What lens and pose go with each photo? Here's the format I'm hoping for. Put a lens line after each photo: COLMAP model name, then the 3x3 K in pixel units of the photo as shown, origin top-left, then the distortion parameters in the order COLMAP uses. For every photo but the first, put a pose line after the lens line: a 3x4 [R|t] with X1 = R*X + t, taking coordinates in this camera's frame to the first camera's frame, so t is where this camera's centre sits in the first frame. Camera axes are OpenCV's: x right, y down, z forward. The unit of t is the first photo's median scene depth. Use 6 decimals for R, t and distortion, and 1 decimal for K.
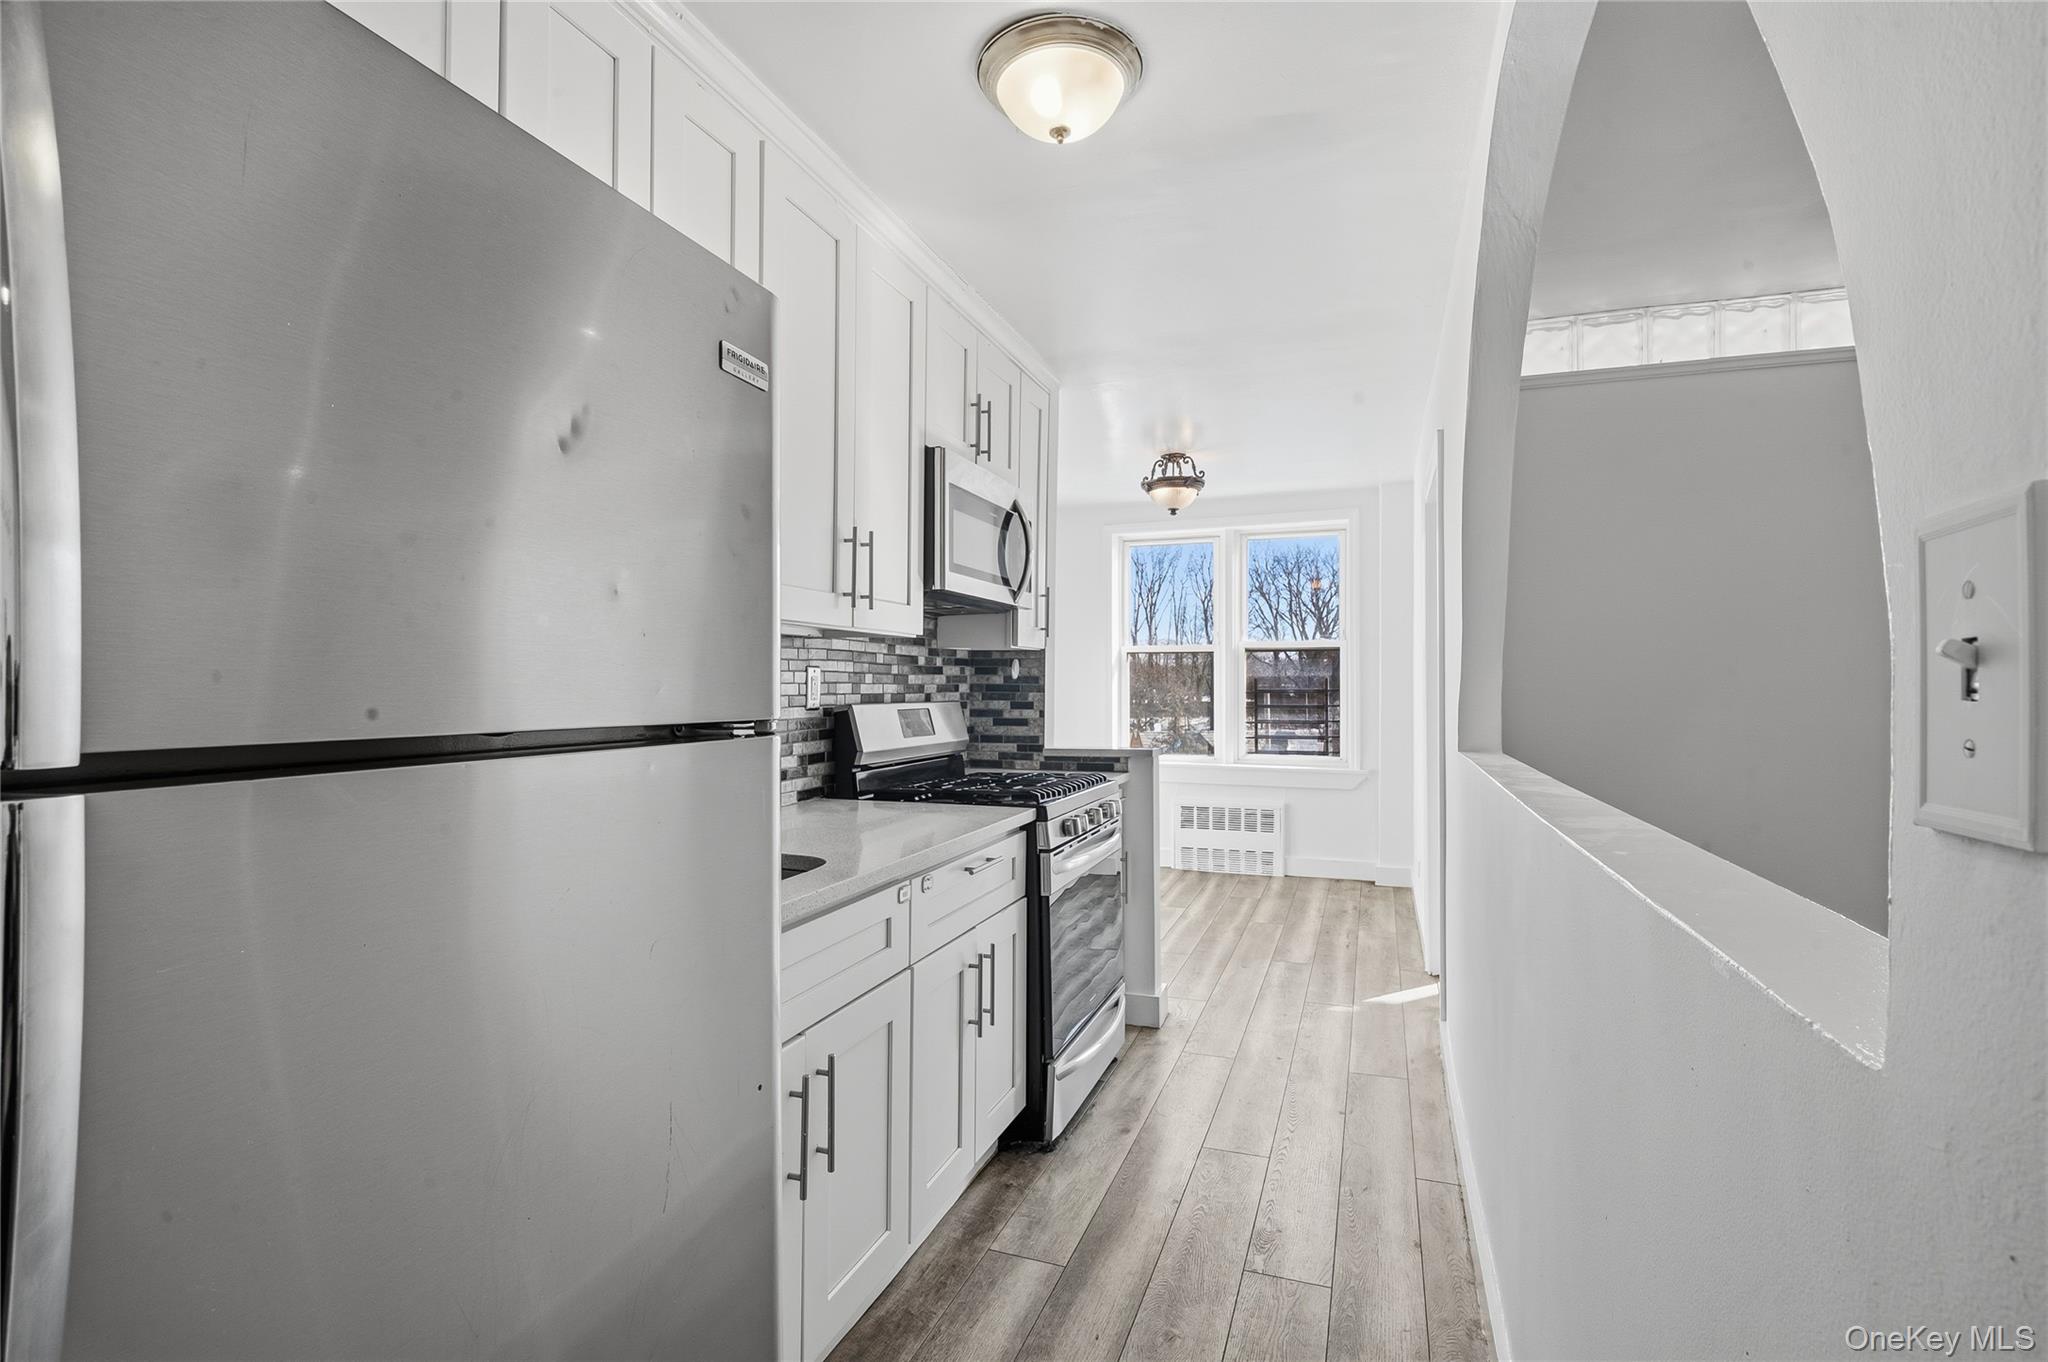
lens RADIAL K [[971.0, 0, 1013.3], [0, 971.0, 670.6], [0, 0, 1]] dist [-0.004307, -0.001888]
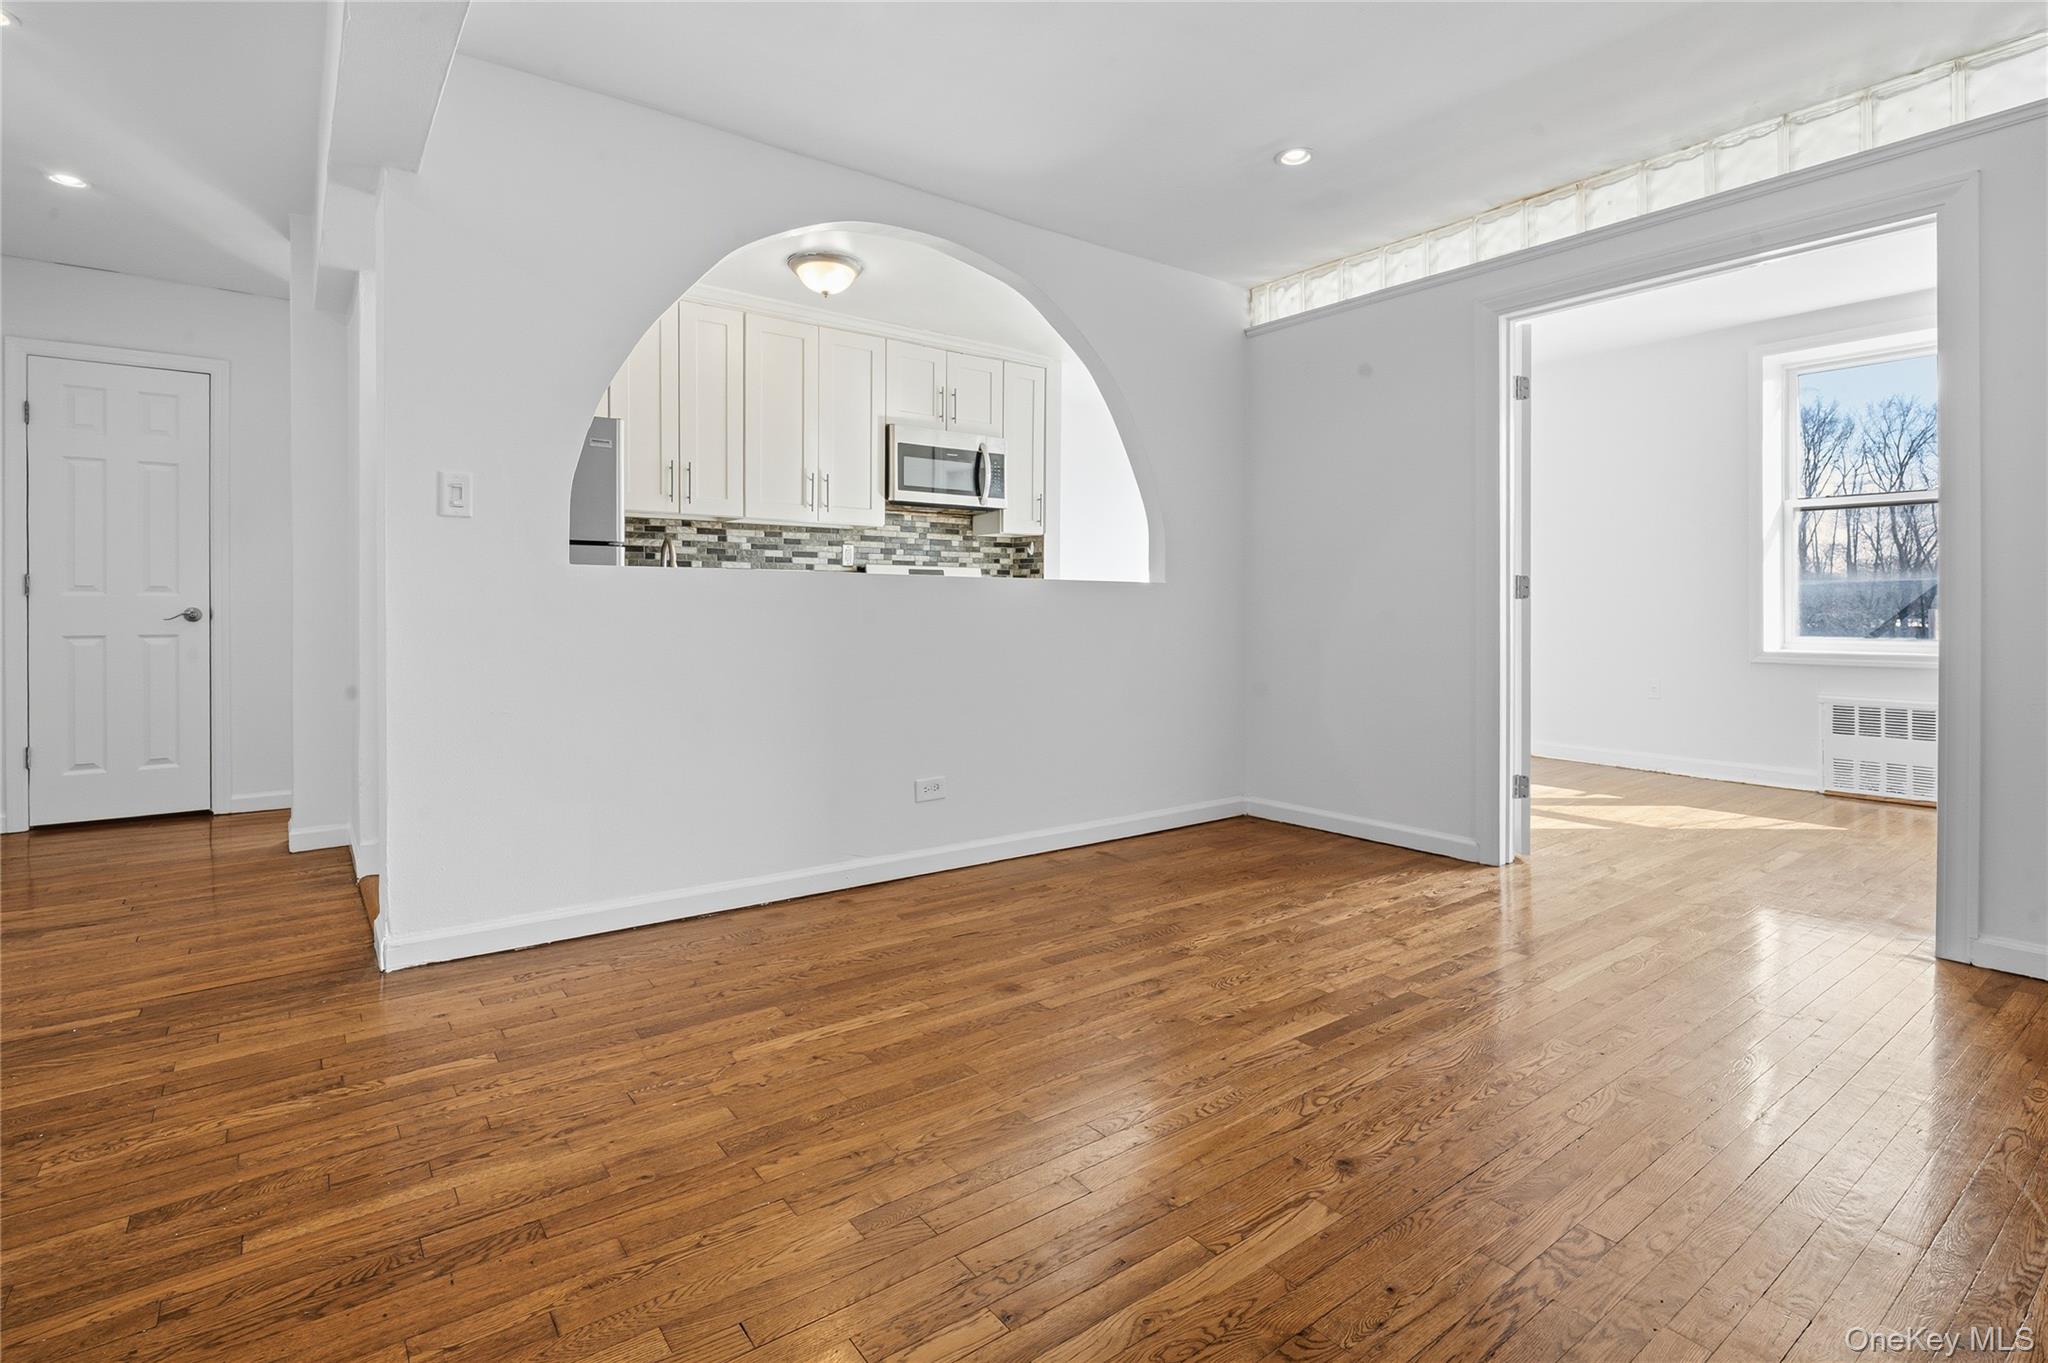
lens RADIAL K [[990.8, 0, 1016.3], [0, 990.8, 609.8], [0, 0, 1]] dist [-0.001522, -0.000906]
pose [[0.835269, 0.002346, -0.549837, 0.985132], [0.006370, 0.999882, 0.013944, 0.085796], [0.549805, -0.015150, 0.835156, -0.393802]]
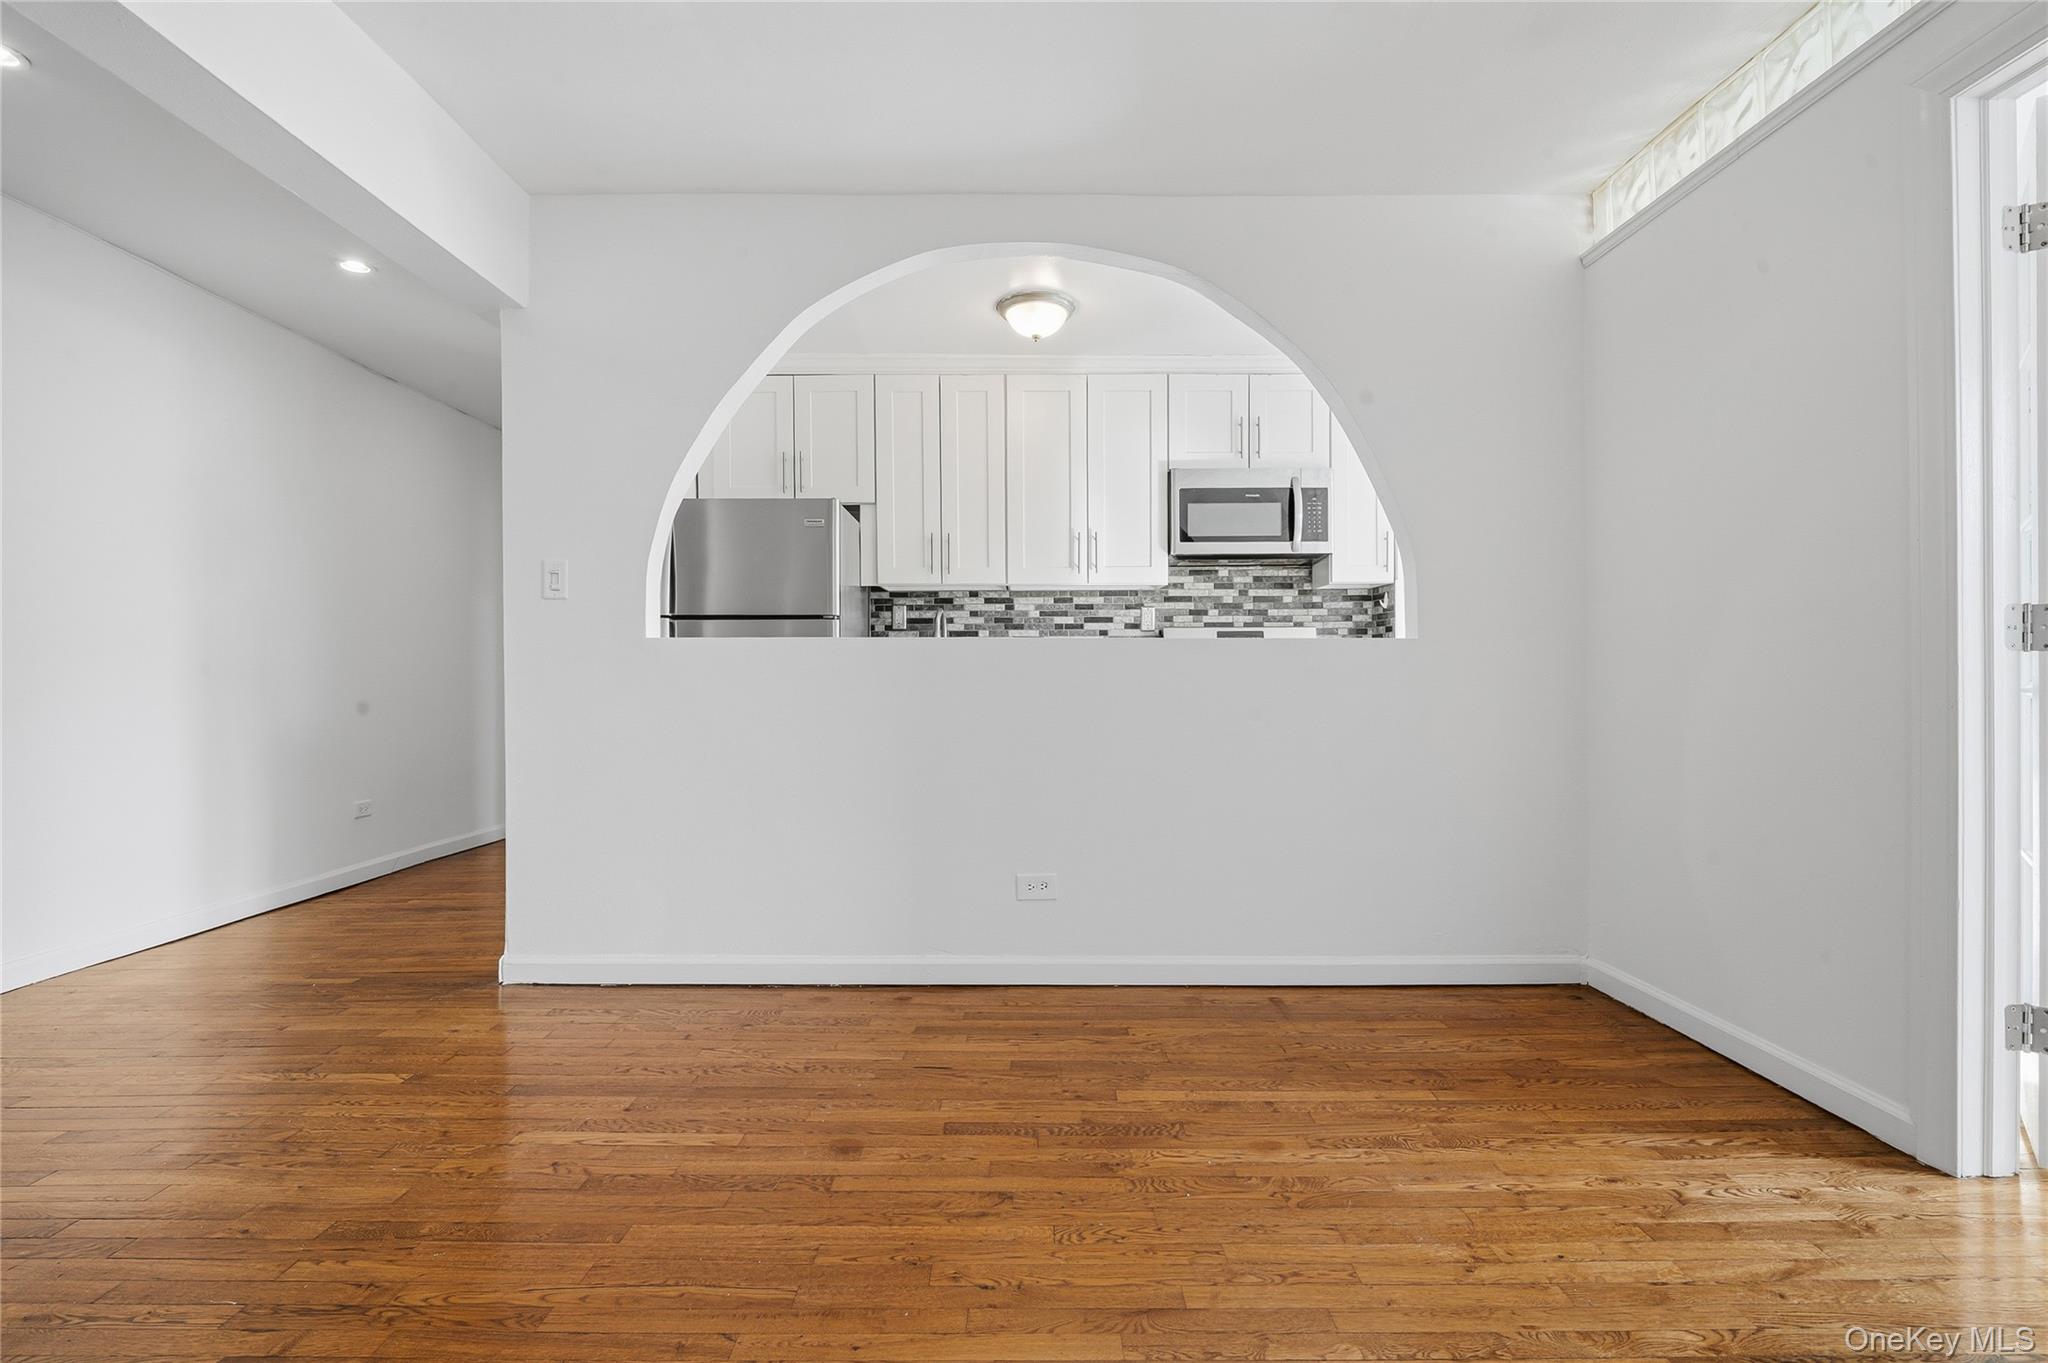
lens RADIAL K [[971.0, 0, 1013.3], [0, 971.0, 671.1], [0, 0, 1]] dist [-0.004307, -0.001888]
pose [[0.334138, -0.008917, -0.942482, 1.168658], [0.017853, 0.999836, -0.003130, 0.097110], [0.942355, -0.015780, 0.334242, 0.152595]]
